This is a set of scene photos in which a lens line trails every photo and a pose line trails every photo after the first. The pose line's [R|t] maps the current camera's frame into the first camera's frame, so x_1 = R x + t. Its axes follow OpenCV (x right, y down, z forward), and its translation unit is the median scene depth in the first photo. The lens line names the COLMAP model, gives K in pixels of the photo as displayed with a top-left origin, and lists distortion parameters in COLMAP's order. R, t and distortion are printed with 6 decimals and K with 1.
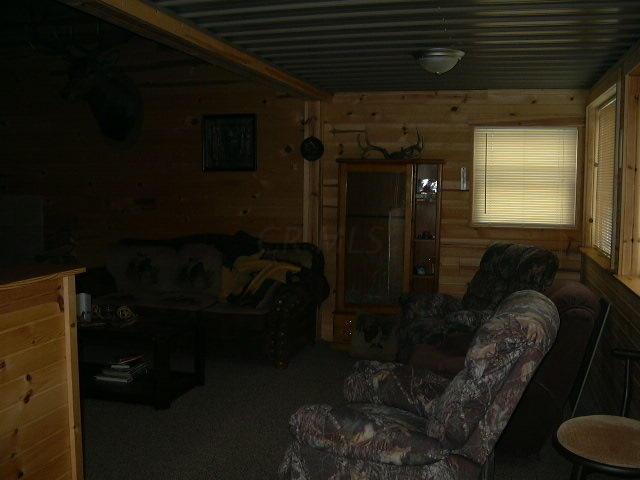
lens RADIAL K [[696.6, 0, 326.9], [0, 696.6, 240.5], [0, 0, 1]] dist [-0.208986, 0.258255]
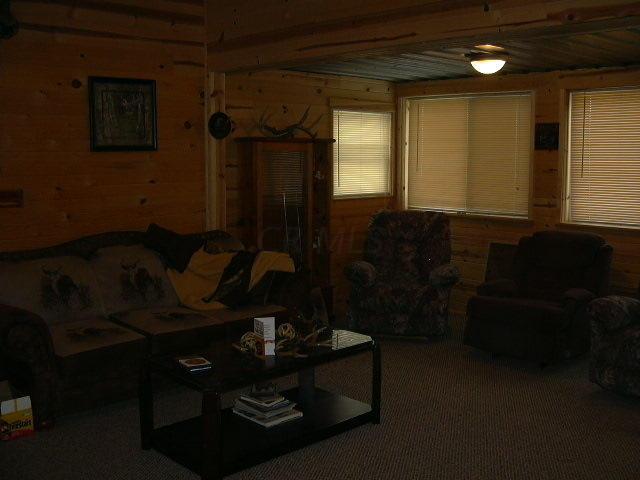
lens RADIAL K [[696.6, 0, 326.9], [0, 696.6, 240.5], [0, 0, 1]] dist [-0.208986, 0.258255]
pose [[0.525502, -0.112933, 0.843264, -0.722651], [0.074480, 0.993452, 0.086633, -0.050923], [-0.847526, 0.017281, 0.530472, 0.410736]]
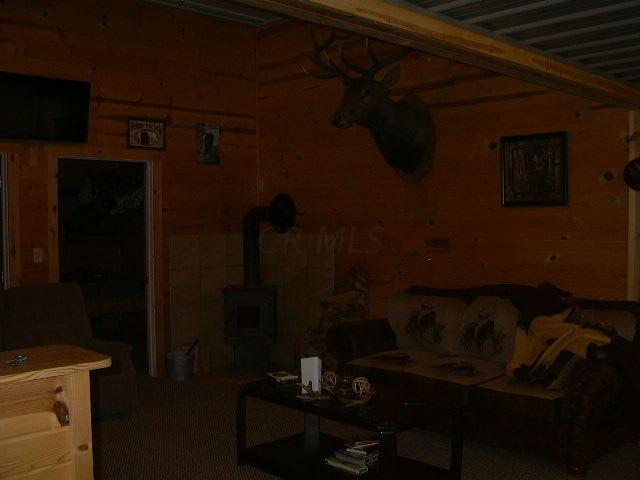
lens RADIAL K [[696.6, 0, 326.9], [0, 696.6, 240.5], [0, 0, 1]] dist [-0.208986, 0.258255]
pose [[0.855797, 0.003543, -0.517299, 0.064562], [-0.029731, 0.998661, -0.042345, -0.021464], [0.516456, 0.051618, 0.854757, 0.220479]]
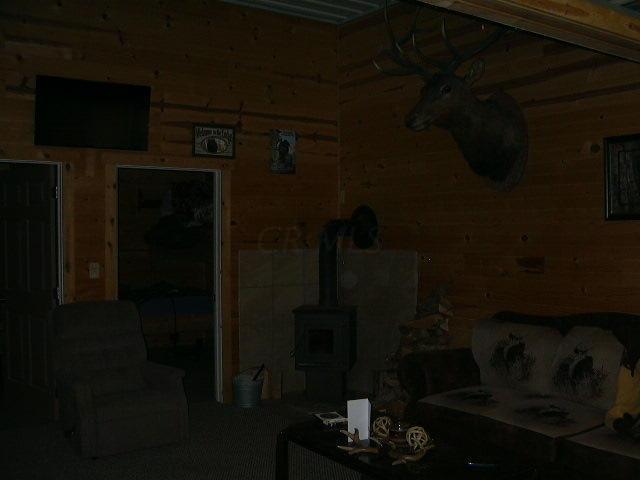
lens RADIAL K [[696.6, 0, 326.9], [0, 696.6, 240.5], [0, 0, 1]] dist [-0.208986, 0.258255]
pose [[0.755608, -0.001011, -0.655024, 0.052558], [-0.045654, 0.997486, -0.054205, -0.033028], [0.653432, 0.070862, 0.753661, 0.336352]]
